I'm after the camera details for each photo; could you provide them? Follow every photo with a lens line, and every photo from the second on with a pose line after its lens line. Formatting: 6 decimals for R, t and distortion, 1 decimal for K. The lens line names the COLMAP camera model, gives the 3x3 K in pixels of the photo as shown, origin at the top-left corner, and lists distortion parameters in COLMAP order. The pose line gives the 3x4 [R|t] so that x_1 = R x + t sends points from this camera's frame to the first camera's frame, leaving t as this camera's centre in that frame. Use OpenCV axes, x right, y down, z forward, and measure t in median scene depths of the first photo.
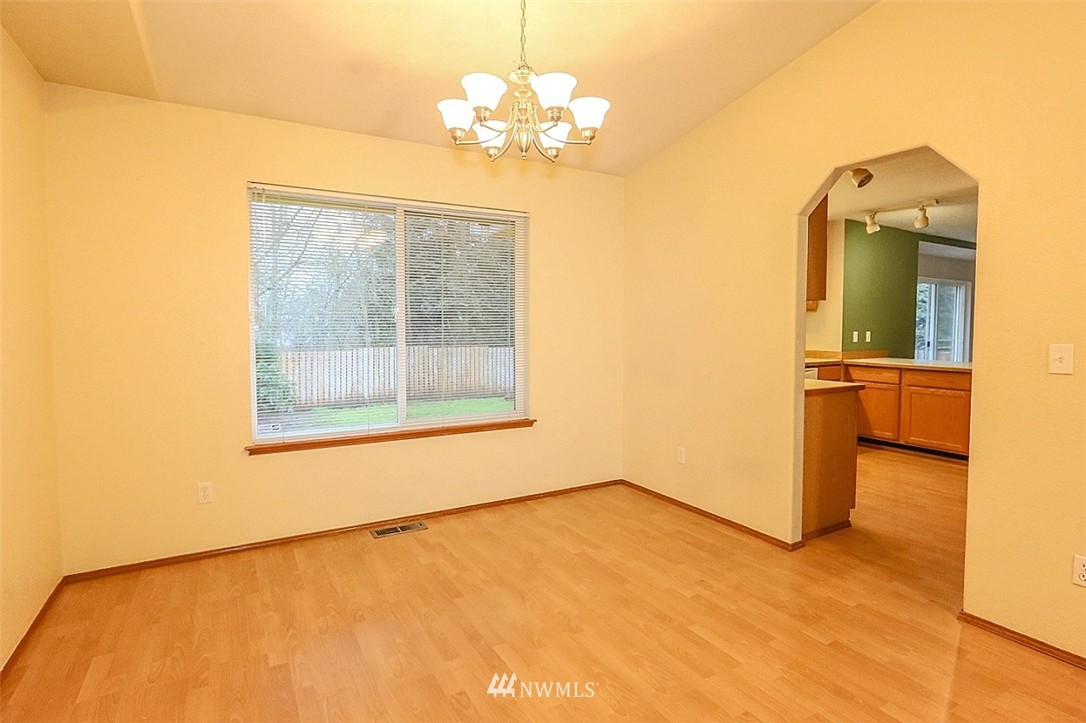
lens RADIAL K [[531.3, 0, 539.8], [0, 531.3, 349.3], [0, 0, 1]] dist [-0.026628, 0.017890]
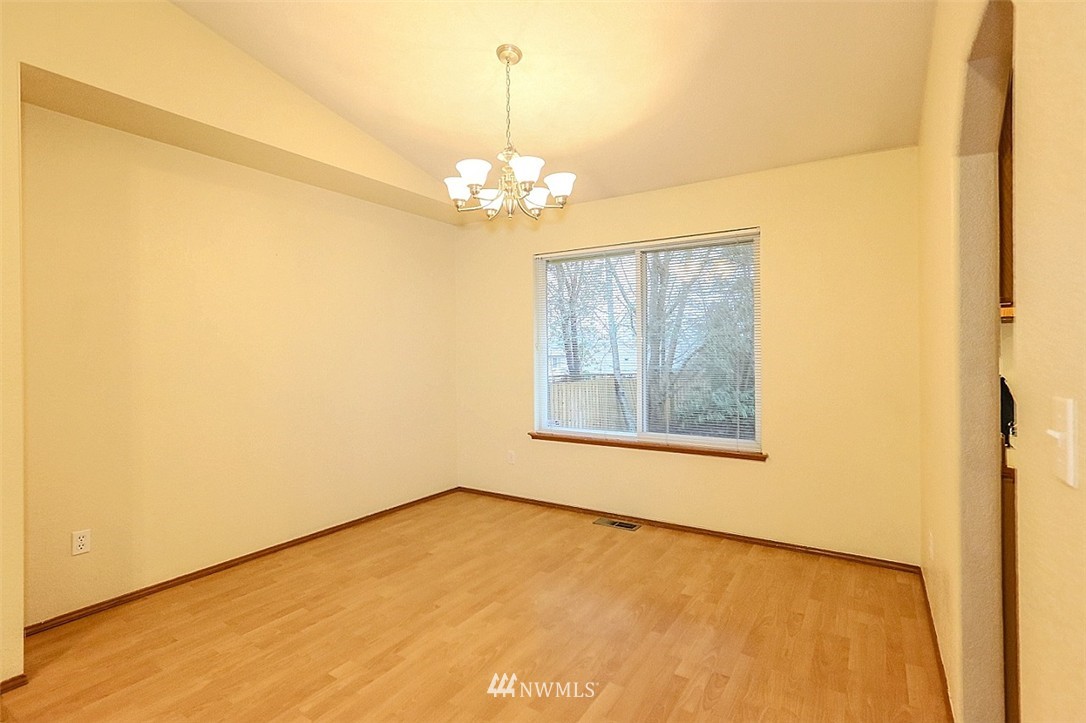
lens RADIAL K [[518.6, 0, 547.4], [0, 518.6, 352.7], [0, 0, 1]] dist [-0.022217, 0.017563]
pose [[0.474435, -0.000752, -0.880290, 0.762861], [-0.028868, 0.999448, -0.016412, -0.017697], [0.879817, 0.033198, 0.474152, 0.348889]]
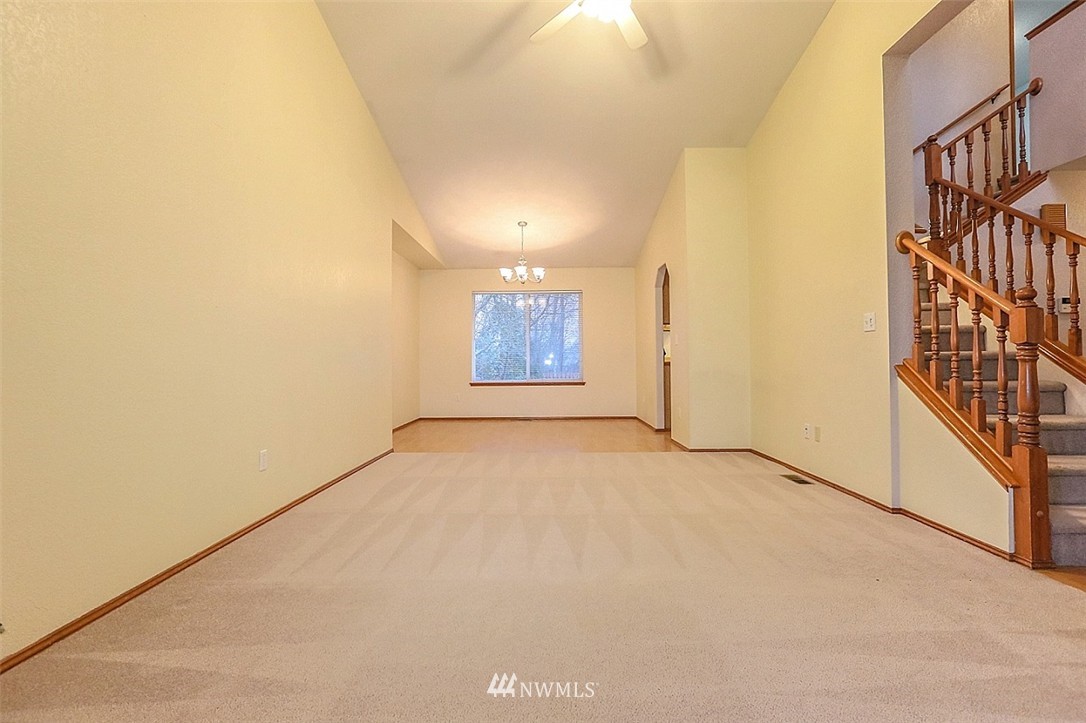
lens RADIAL K [[544.6, 0, 541.2], [0, 544.6, 348.0], [0, 0, 1]] dist [-0.025745, 0.021022]
pose [[0.864738, -0.018198, -0.501893, 1.257910], [-0.018175, 0.997555, -0.067485, 0.191723], [0.501893, 0.067479, 0.862293, -1.344578]]
